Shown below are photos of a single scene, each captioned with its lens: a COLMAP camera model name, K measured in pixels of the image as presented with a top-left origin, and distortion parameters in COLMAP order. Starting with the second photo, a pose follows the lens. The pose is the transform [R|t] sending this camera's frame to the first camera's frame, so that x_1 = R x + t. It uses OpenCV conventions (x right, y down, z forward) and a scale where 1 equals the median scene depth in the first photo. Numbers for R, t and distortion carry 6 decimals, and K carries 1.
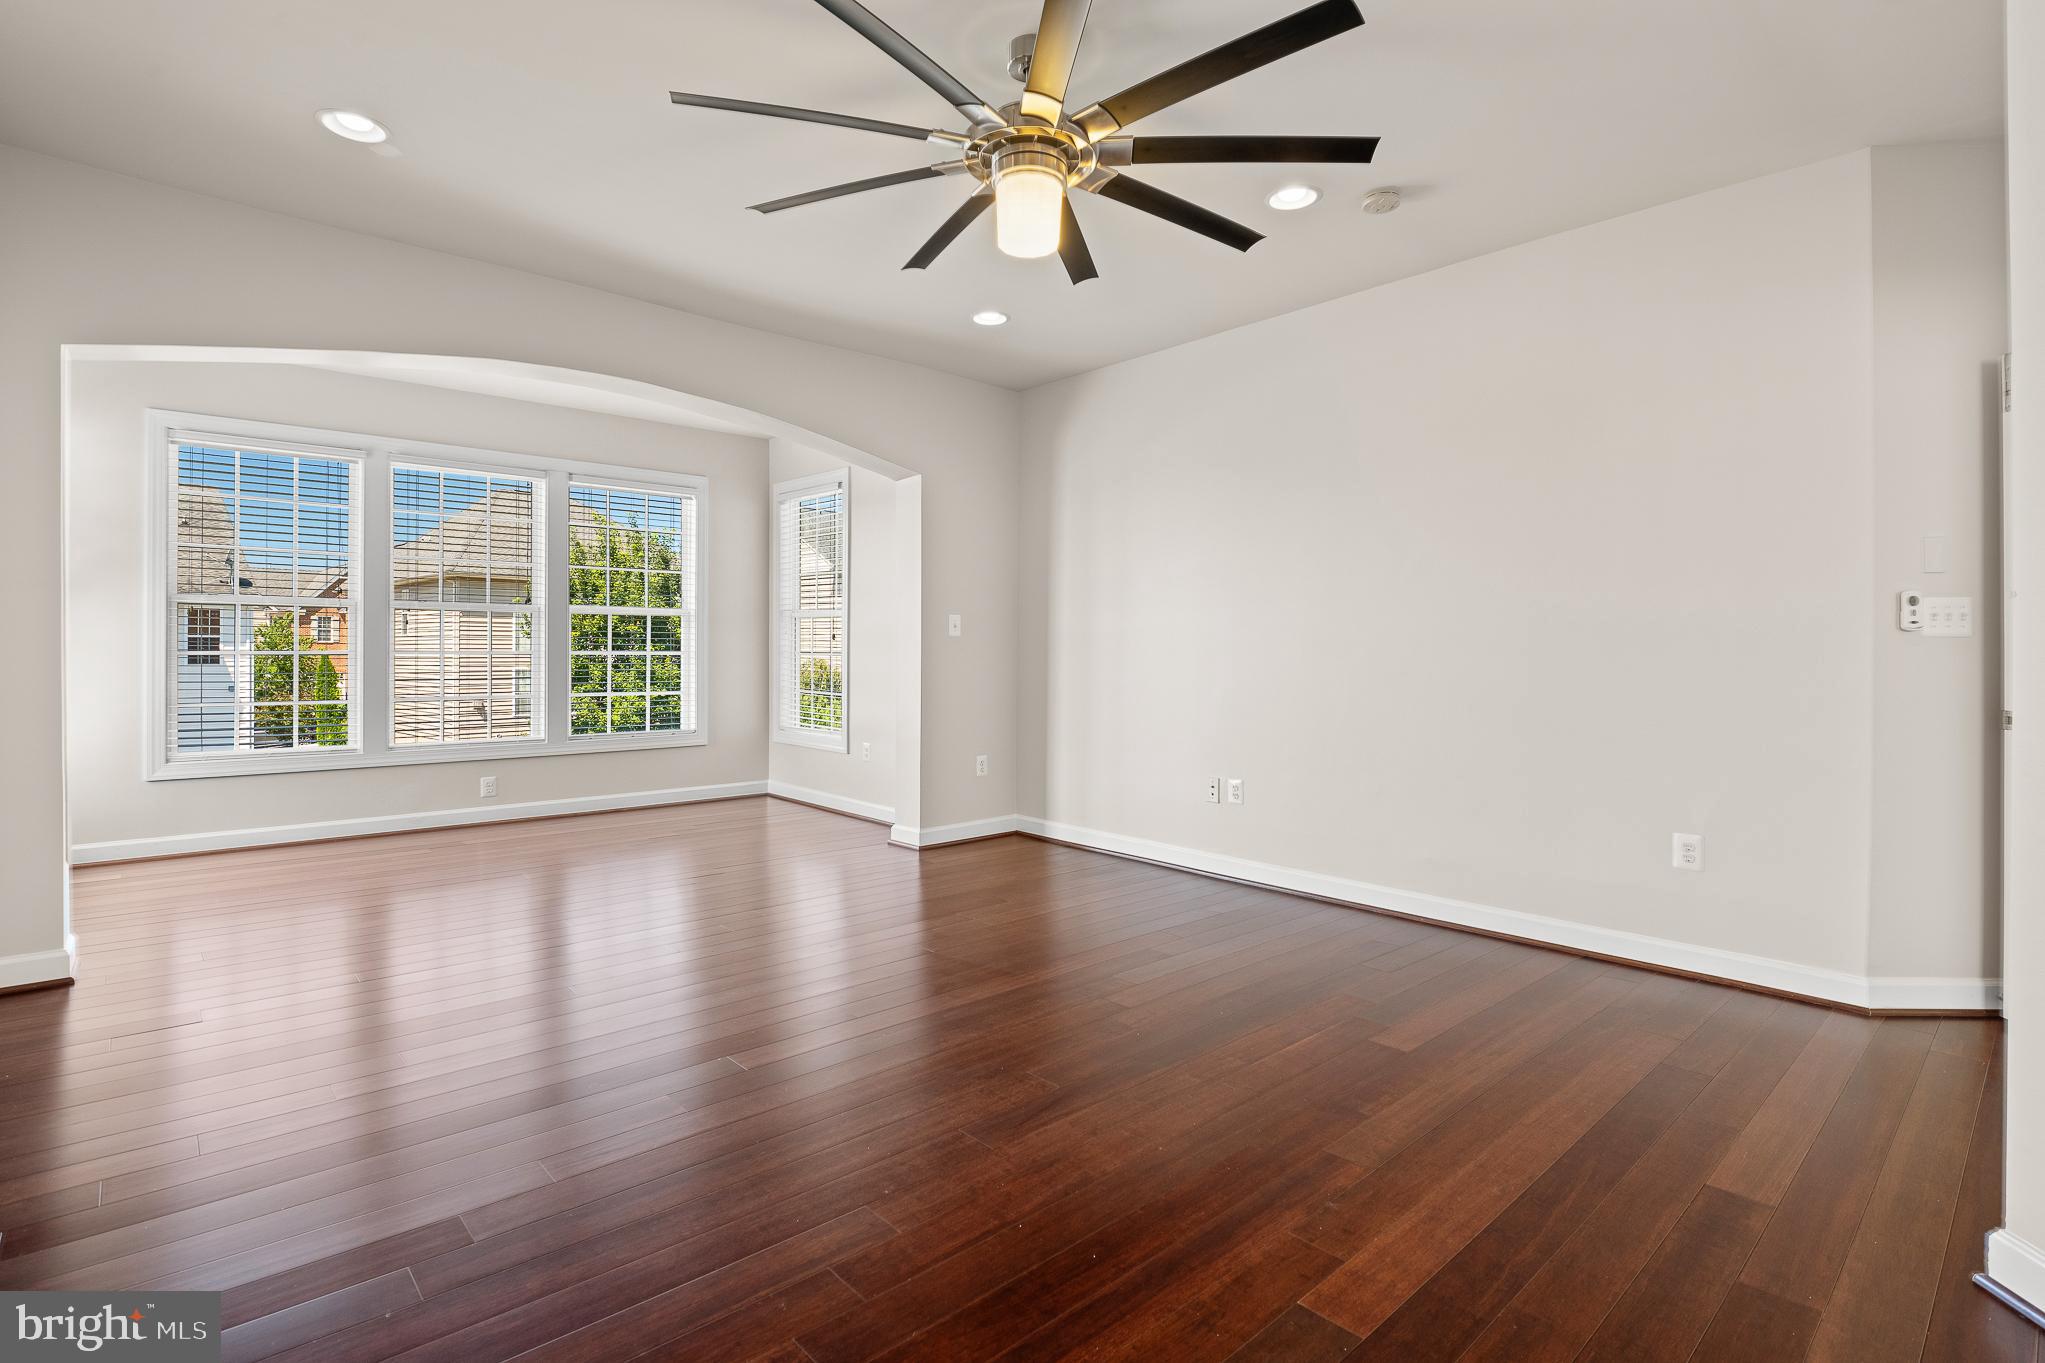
lens RADIAL K [[959.1, 0, 1017.2], [0, 959.1, 658.1], [0, 0, 1]] dist [-0.011474, -0.000874]
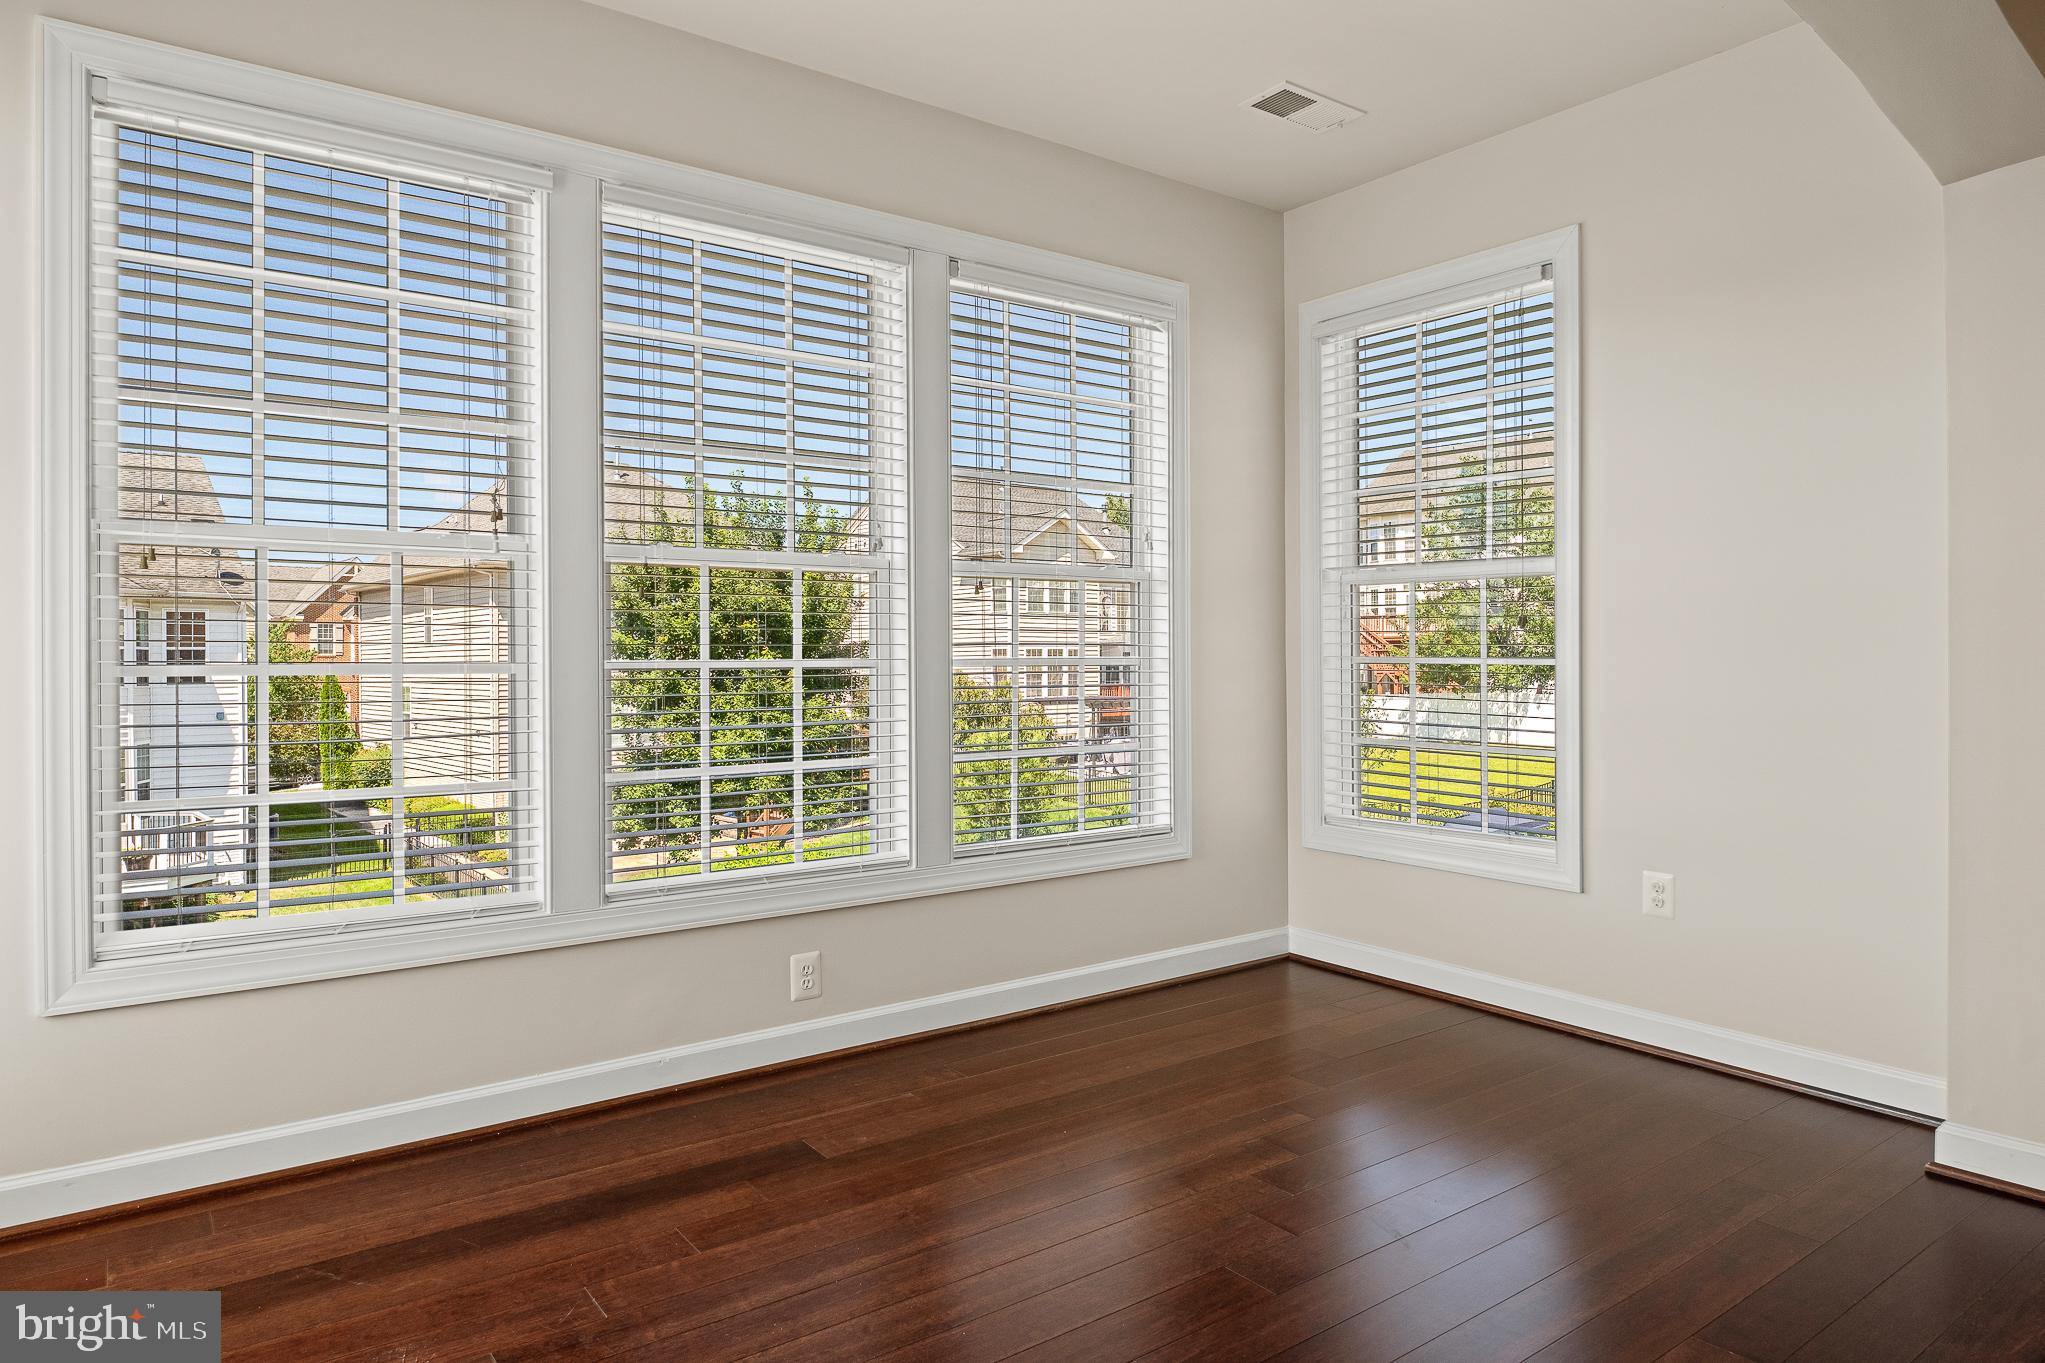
lens RADIAL K [[1222.1, 0, 1022.0], [0, 1222.1, 662.3], [0, 0, 1]] dist [-0.002330, 0.000177]
pose [[0.994266, -0.010461, -0.106422, -0.344384], [0.010083, 0.999941, -0.004088, -0.003199], [0.106458, 0.002991, 0.994313, 0.403194]]
